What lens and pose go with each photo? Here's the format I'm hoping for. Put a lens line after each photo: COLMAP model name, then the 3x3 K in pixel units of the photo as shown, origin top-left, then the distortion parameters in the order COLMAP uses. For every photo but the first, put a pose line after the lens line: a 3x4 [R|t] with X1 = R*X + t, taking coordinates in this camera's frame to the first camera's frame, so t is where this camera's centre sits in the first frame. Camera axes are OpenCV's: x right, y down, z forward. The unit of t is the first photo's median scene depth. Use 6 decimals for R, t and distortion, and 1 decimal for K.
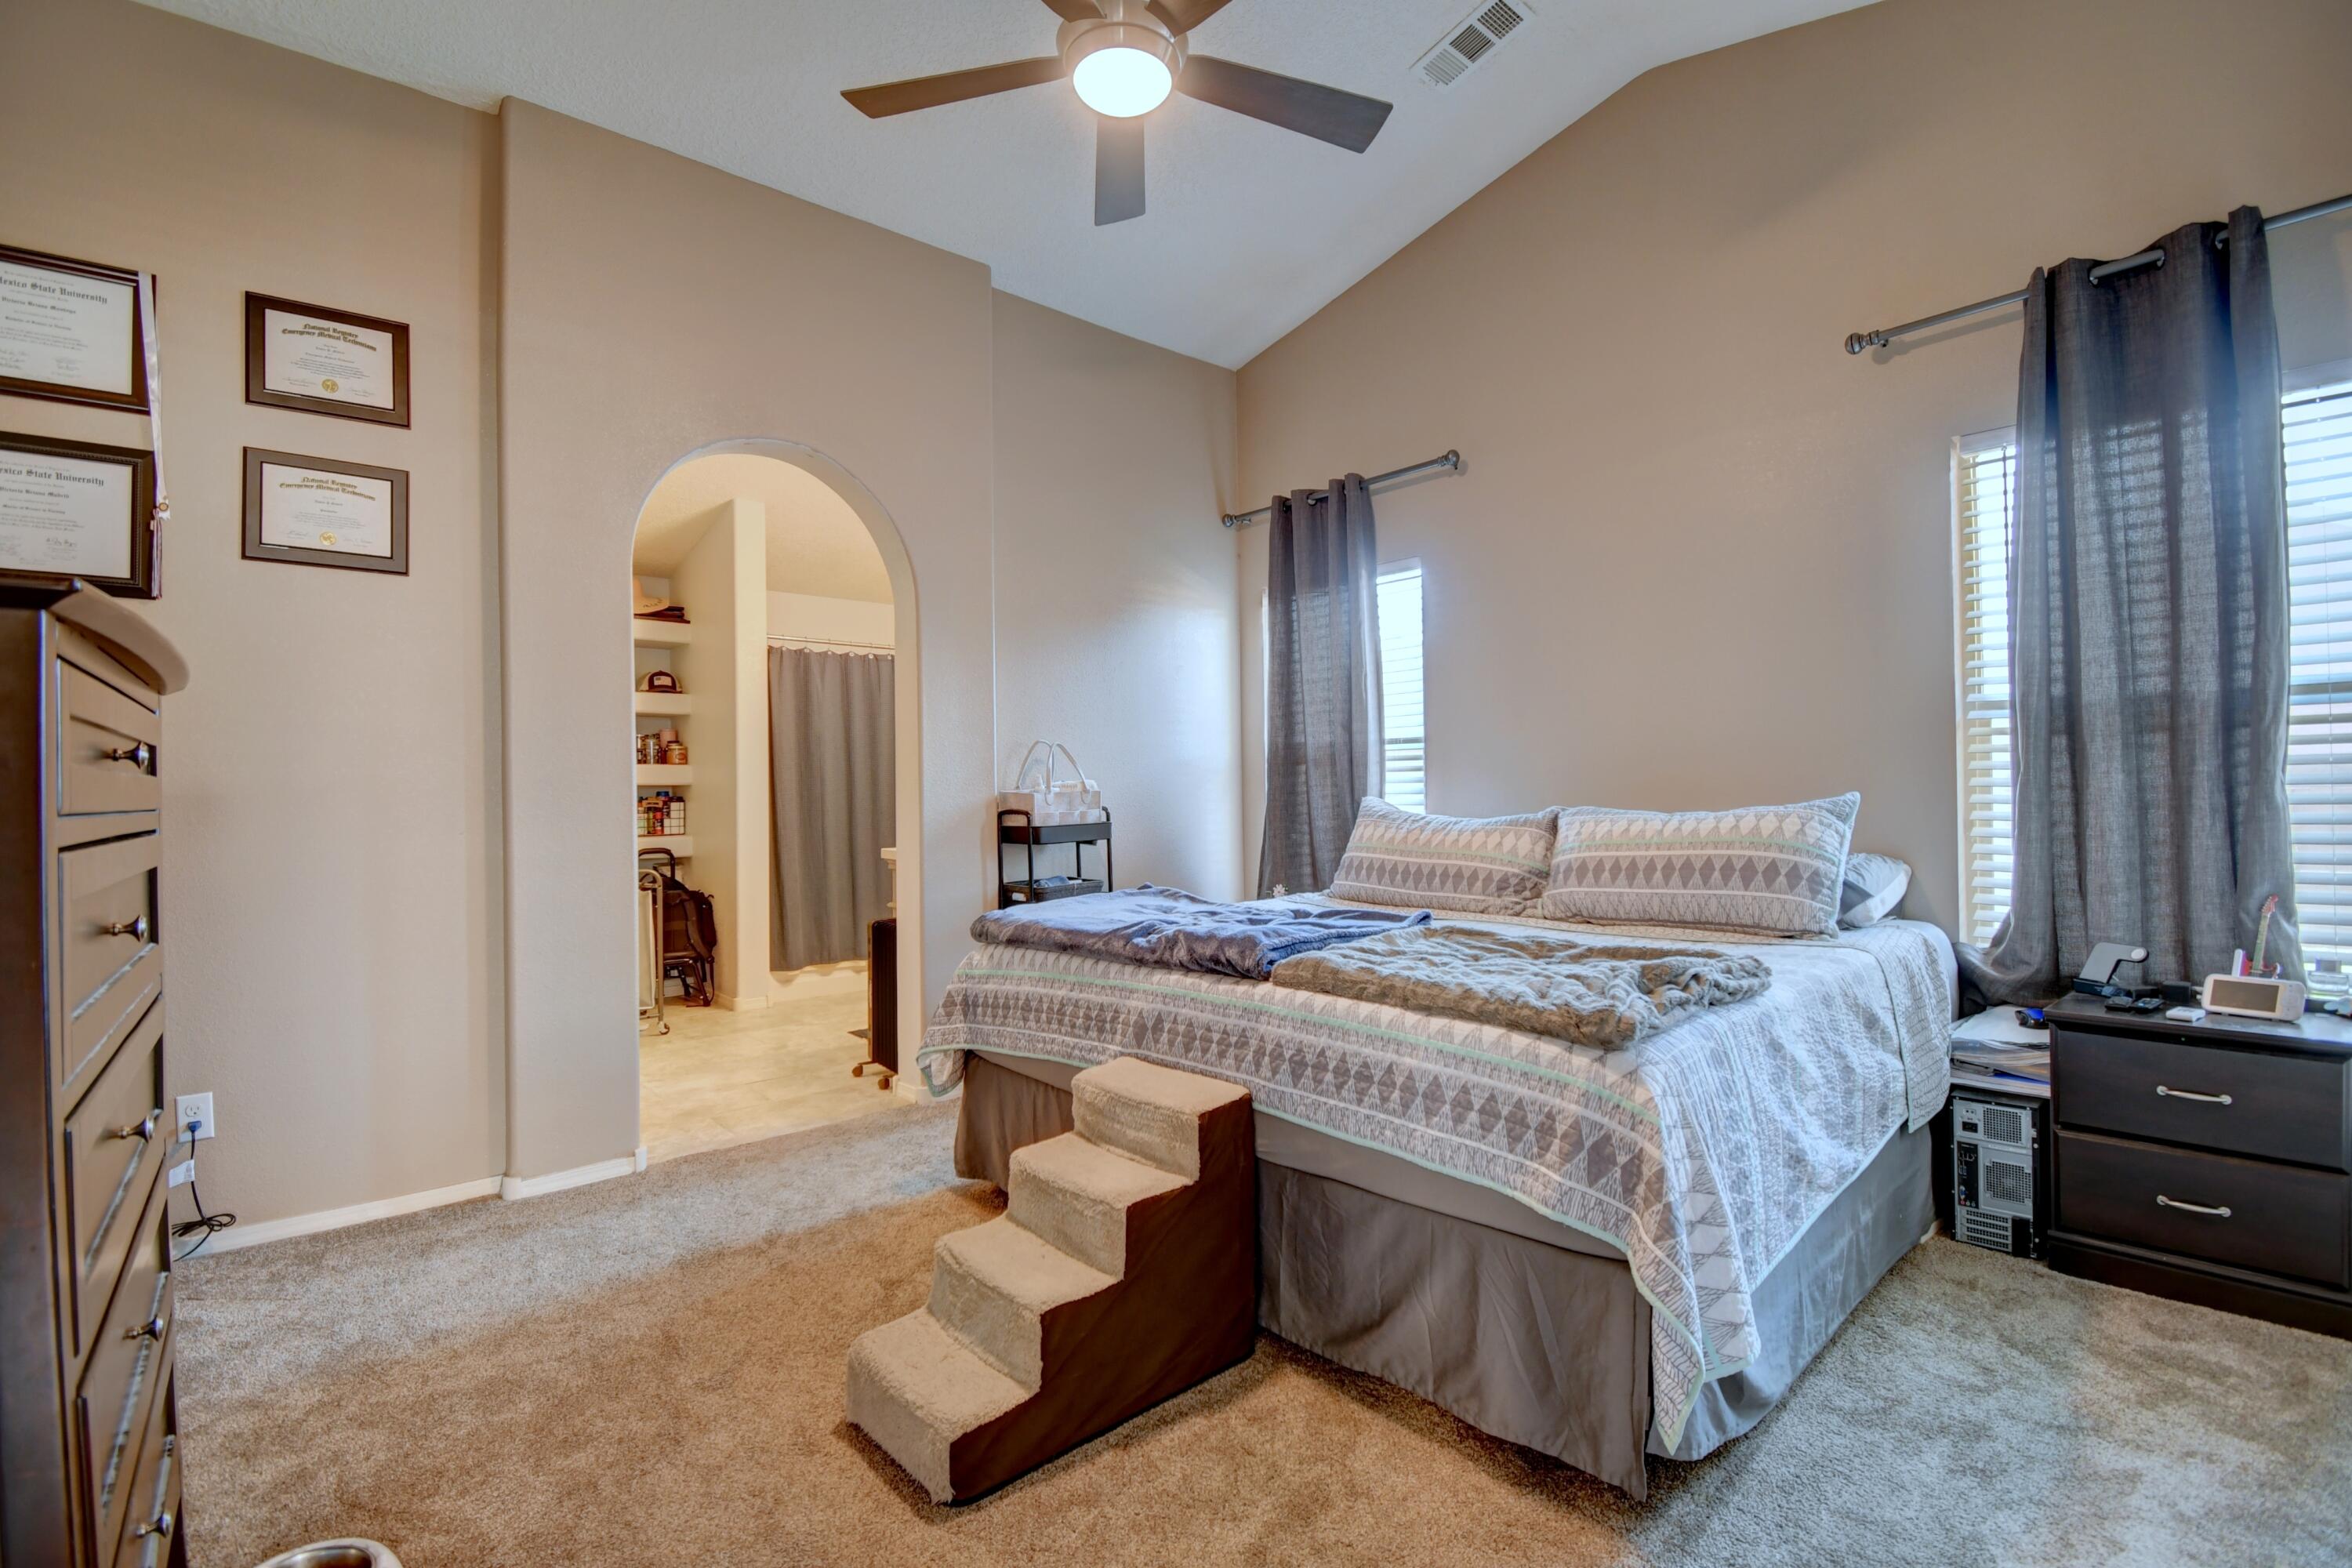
lens RADIAL K [[1043.4, 0, 1176.0], [0, 1043.4, 784.0], [0, 0, 1]] dist [0.025084, -0.029580]
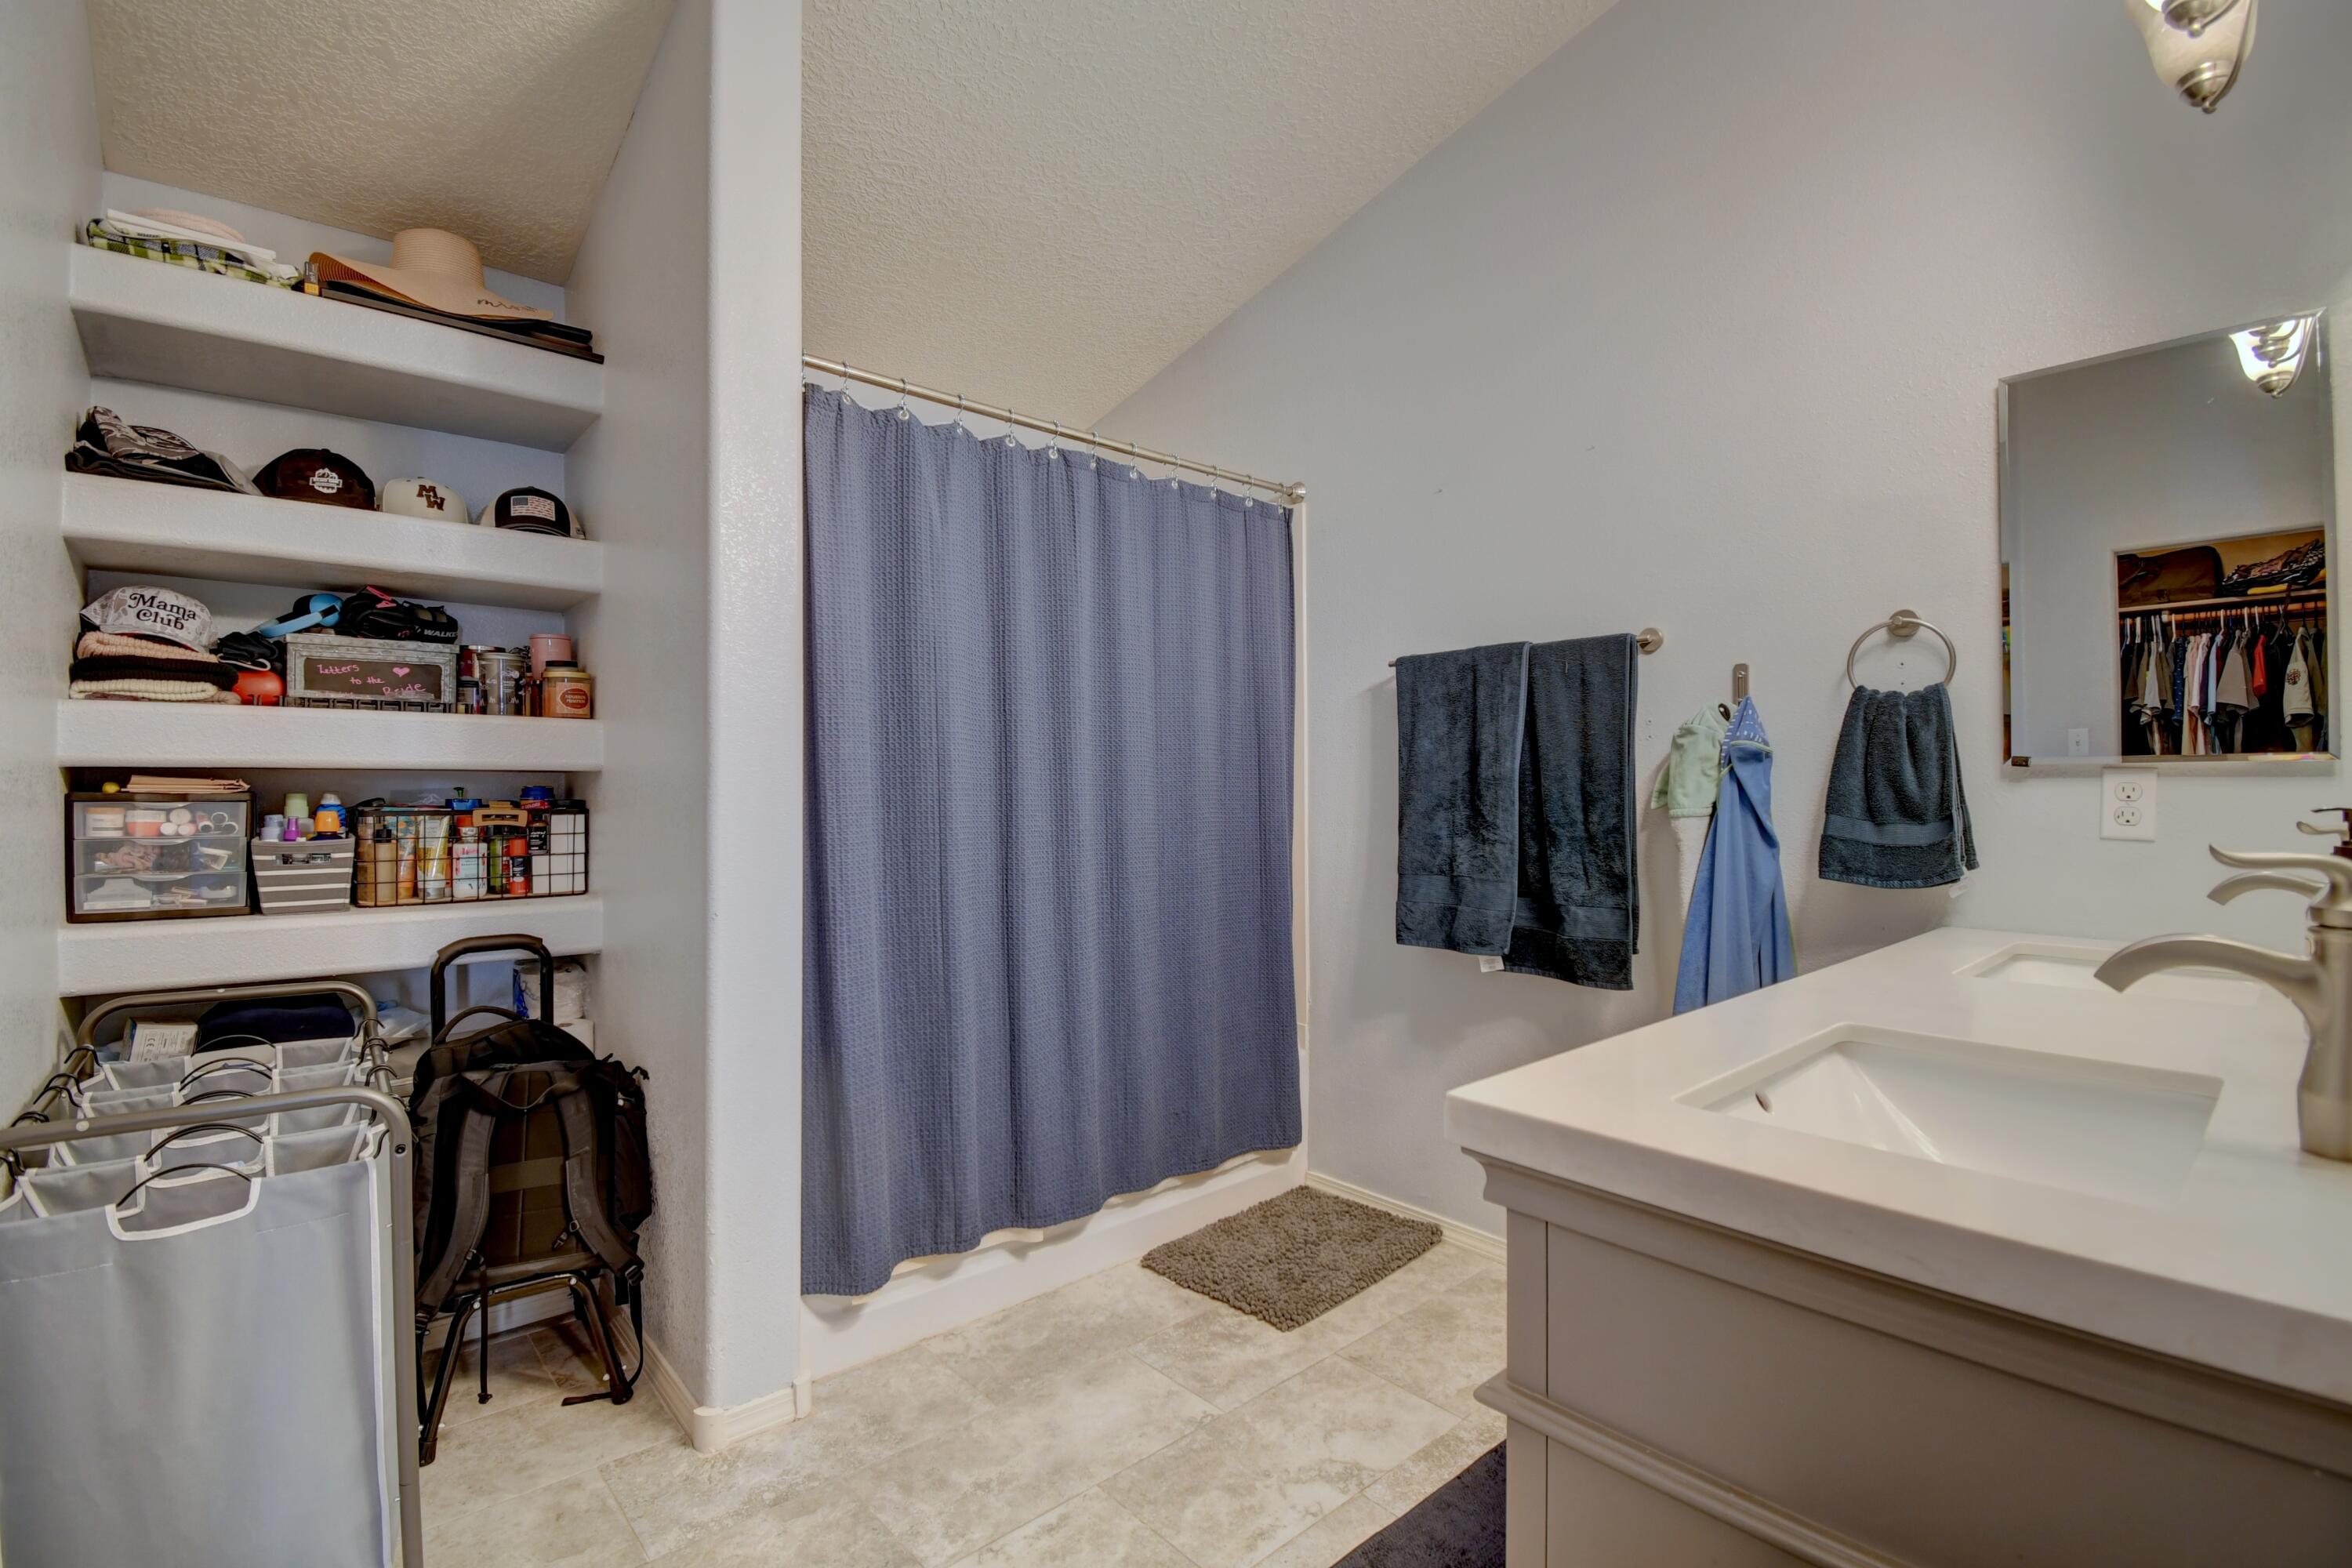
lens RADIAL K [[1043.4, 0, 1176.0], [0, 1043.4, 784.0], [0, 0, 1]] dist [0.025084, -0.029580]
pose [[0.999970, 0.007576, -0.001658, -0.252195], [-0.007590, 0.999935, -0.008494, 0.007925], [0.001594, 0.008506, 0.999963, 0.621340]]
